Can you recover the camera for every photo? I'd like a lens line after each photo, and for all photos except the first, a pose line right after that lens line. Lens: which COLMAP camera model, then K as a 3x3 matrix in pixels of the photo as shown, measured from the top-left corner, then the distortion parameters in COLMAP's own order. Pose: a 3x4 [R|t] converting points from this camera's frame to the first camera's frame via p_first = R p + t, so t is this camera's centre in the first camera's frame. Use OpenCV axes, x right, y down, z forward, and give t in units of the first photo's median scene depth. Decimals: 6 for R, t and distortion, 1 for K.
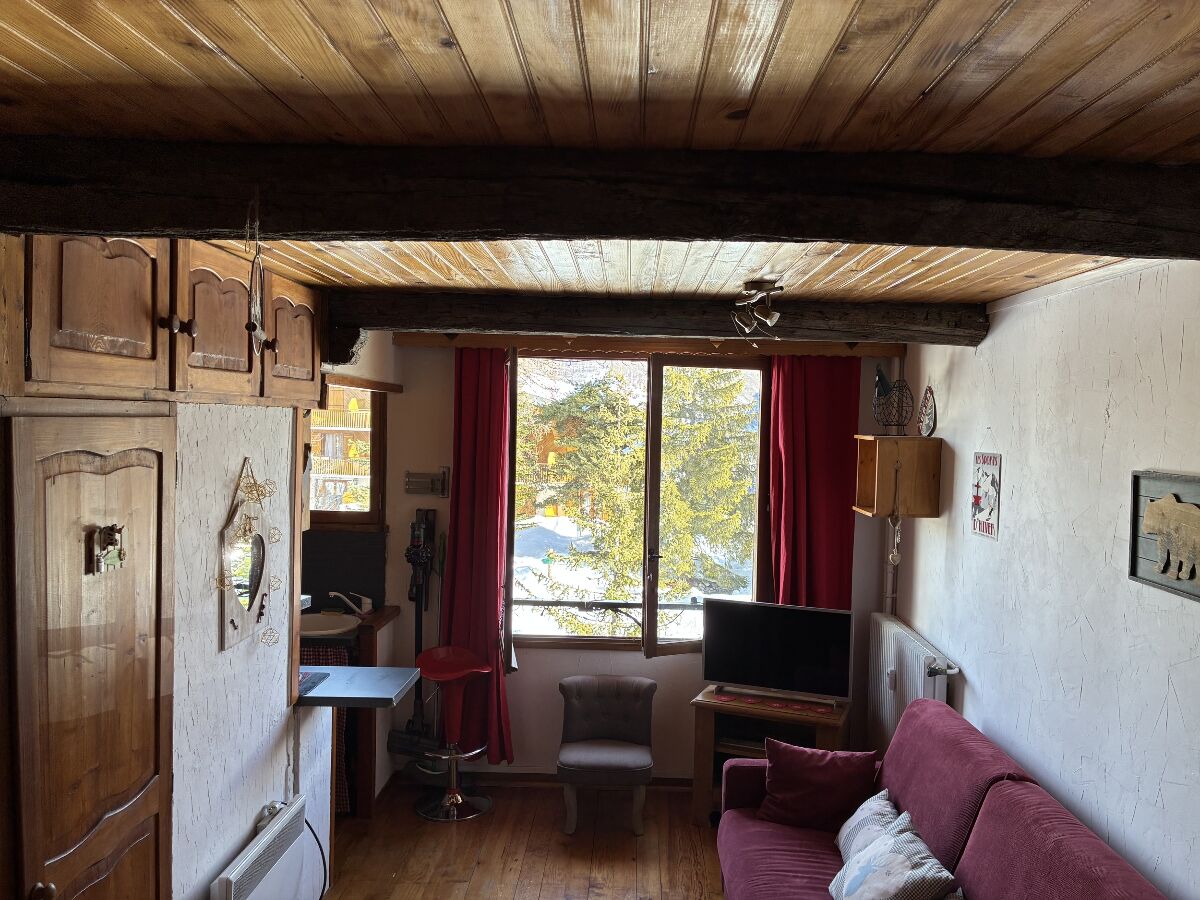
lens RADIAL K [[911.6, 0, 615.0], [0, 911.6, 453.4], [0, 0, 1]] dist [0.017886, -0.001330]
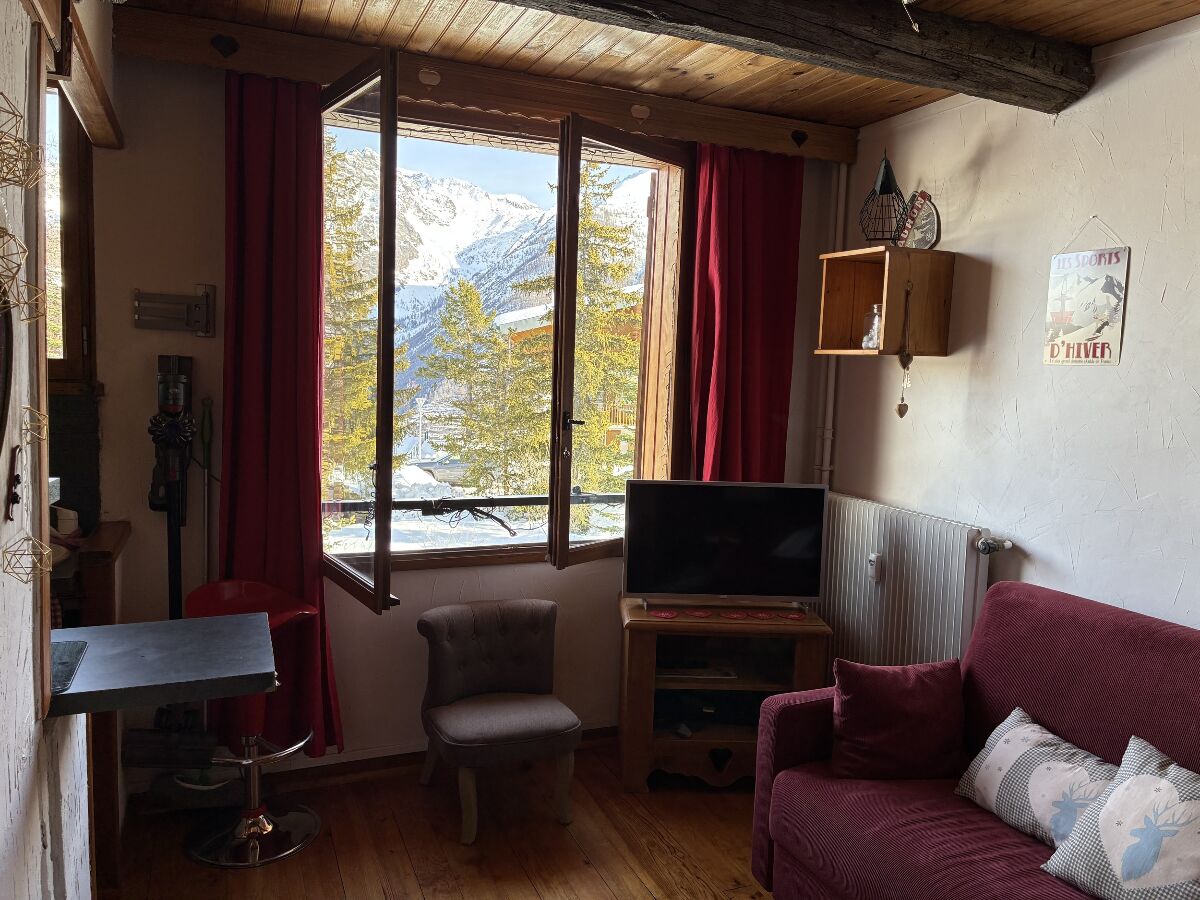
lens RADIAL K [[906.2, 0, 600.0], [0, 906.2, 450.0], [0, 0, 1]] dist [0.064479, -0.077726]
pose [[0.912662, -0.029409, 0.407657, -0.211808], [0.000774, 0.997530, 0.070231, 0.085434], [-0.408715, -0.063781, 0.910430, 0.365357]]
